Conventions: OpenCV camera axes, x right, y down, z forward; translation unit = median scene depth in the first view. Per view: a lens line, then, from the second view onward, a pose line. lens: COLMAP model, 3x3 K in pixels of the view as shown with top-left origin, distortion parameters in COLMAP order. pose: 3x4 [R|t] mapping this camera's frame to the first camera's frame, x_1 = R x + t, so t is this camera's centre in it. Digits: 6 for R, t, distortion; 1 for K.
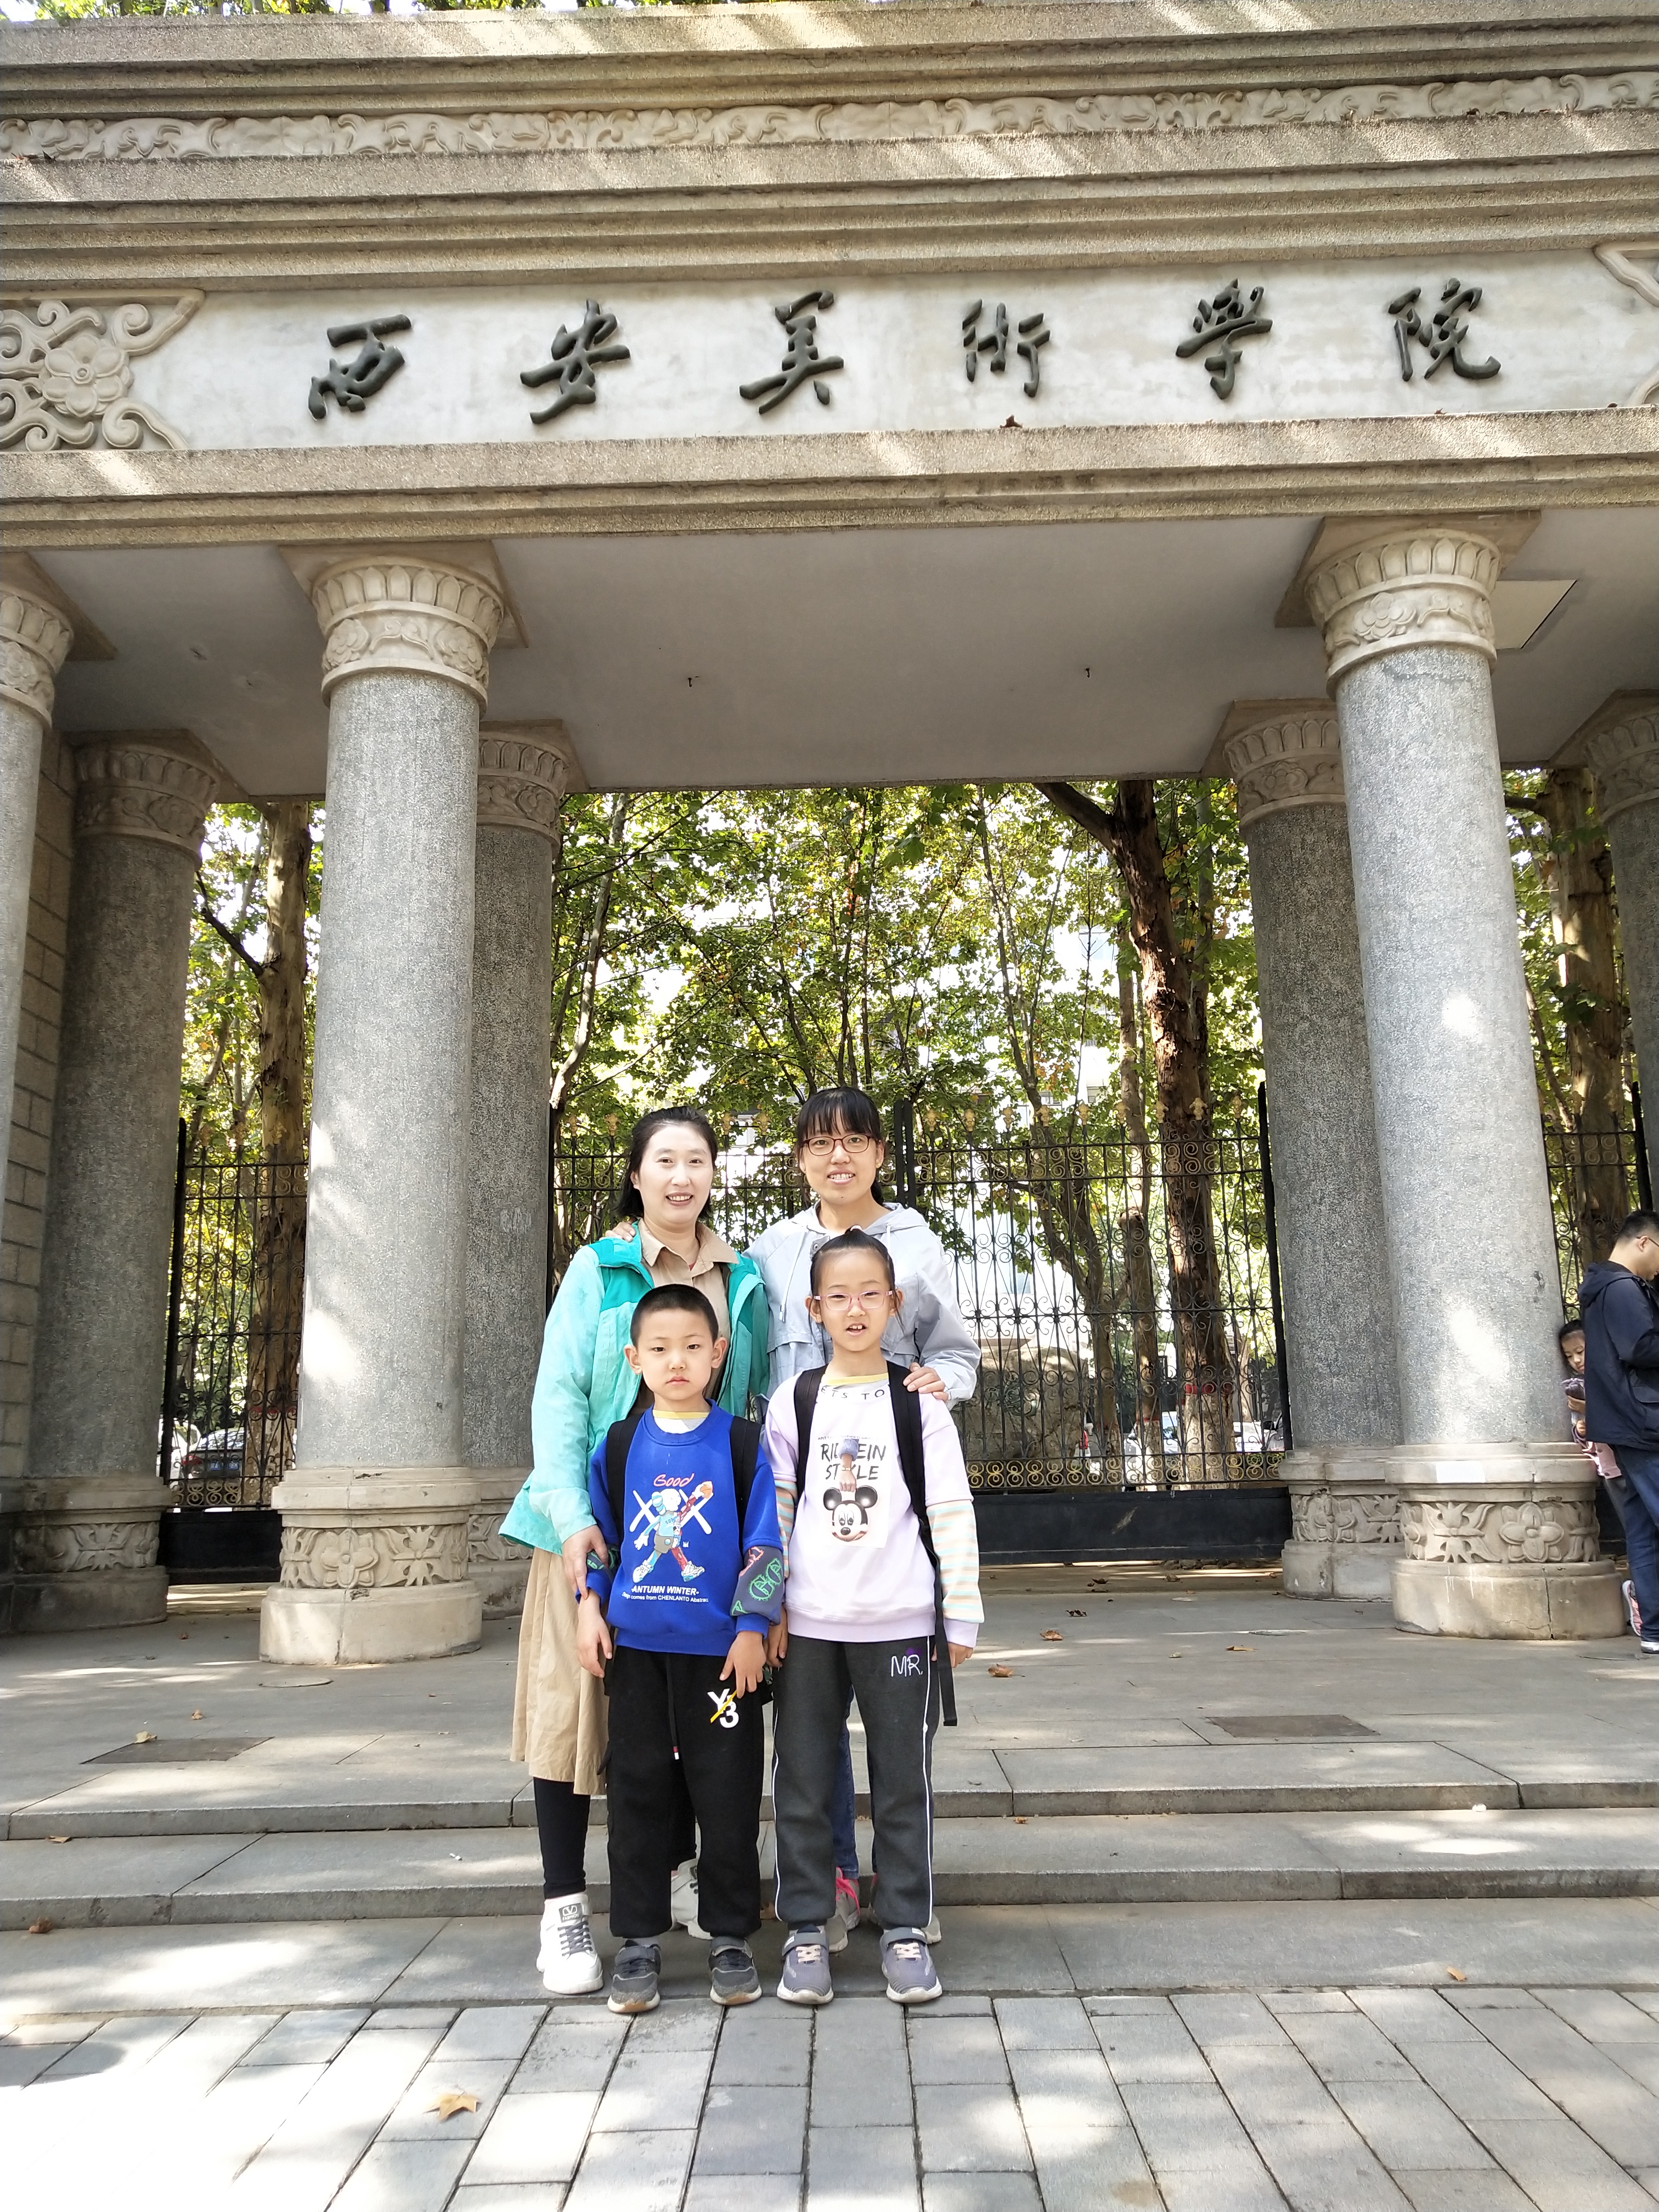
lens RADIAL K [[1684.6, 0, 827.9], [0, 1684.6, 1095.4], [0, 0, 1]] dist [0.027196, 0.011509]
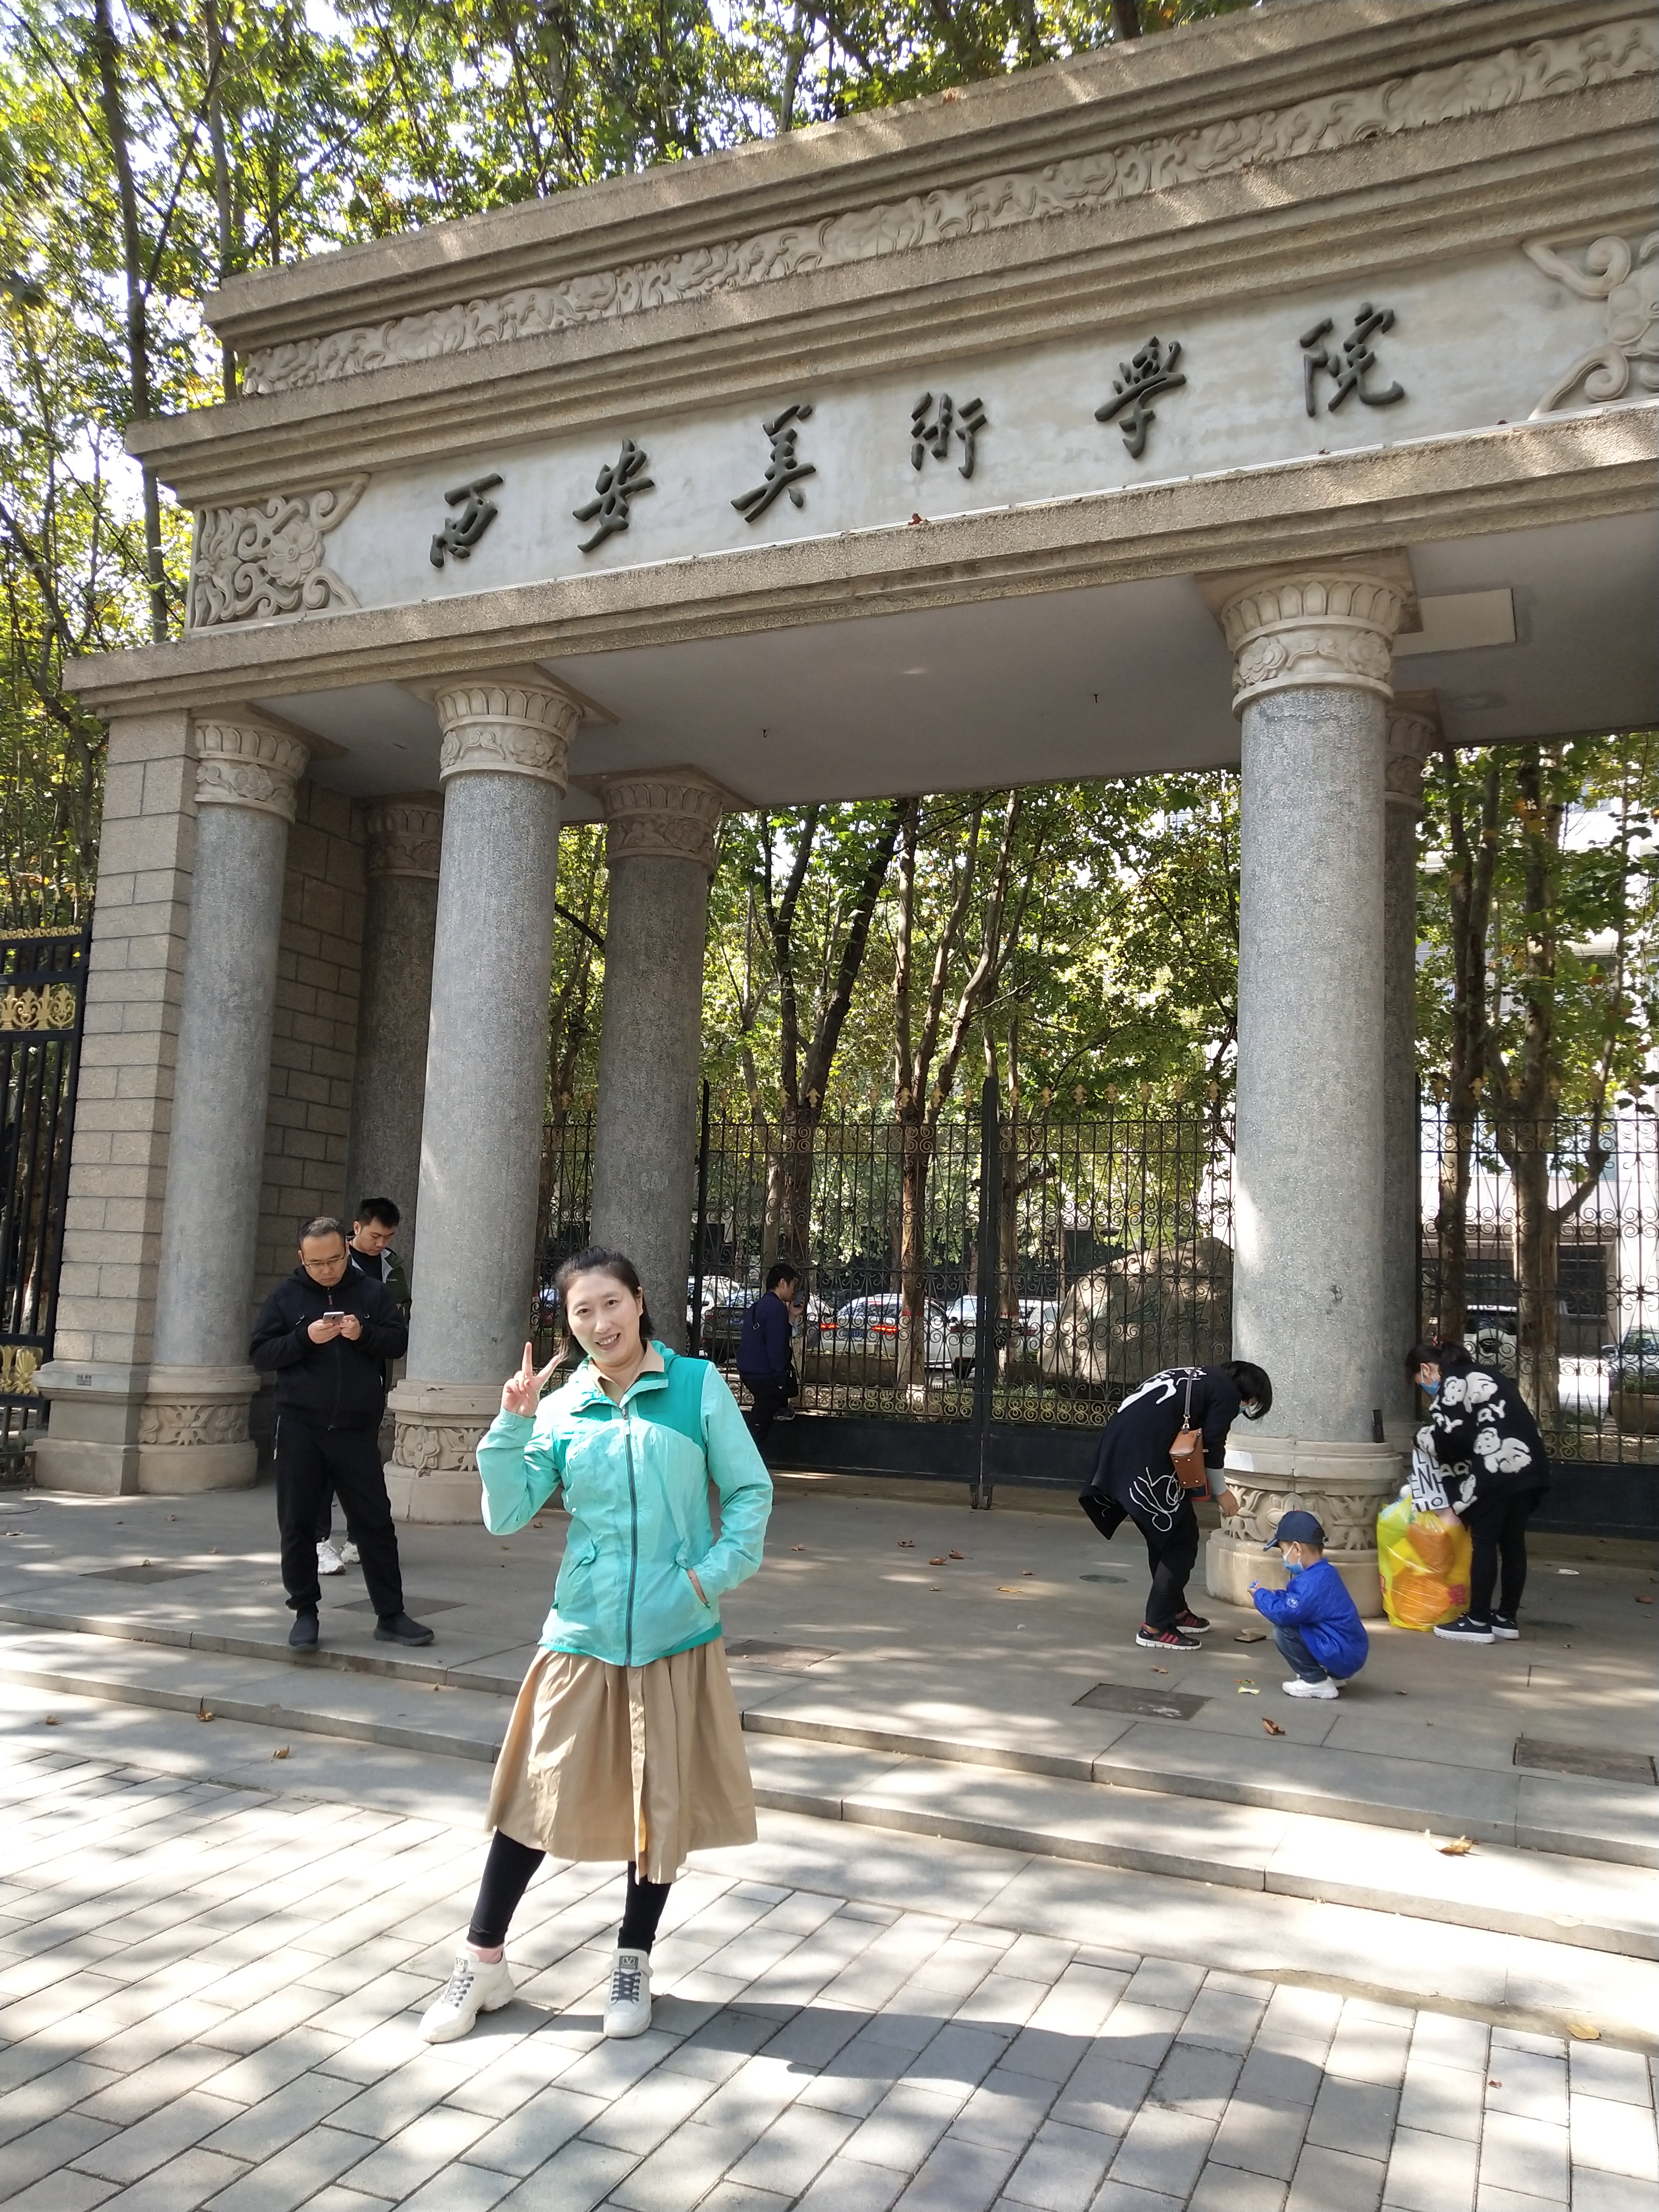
lens RADIAL K [[1684.6, 0, 836.3], [0, 1684.6, 1110.8], [0, 0, 1]] dist [0.027196, 0.011509]
pose [[0.923612, 0.013647, -0.383087, 0.471296], [0.024206, 0.995295, 0.093815, -0.103490], [0.382565, -0.095921, 0.918936, -0.097506]]
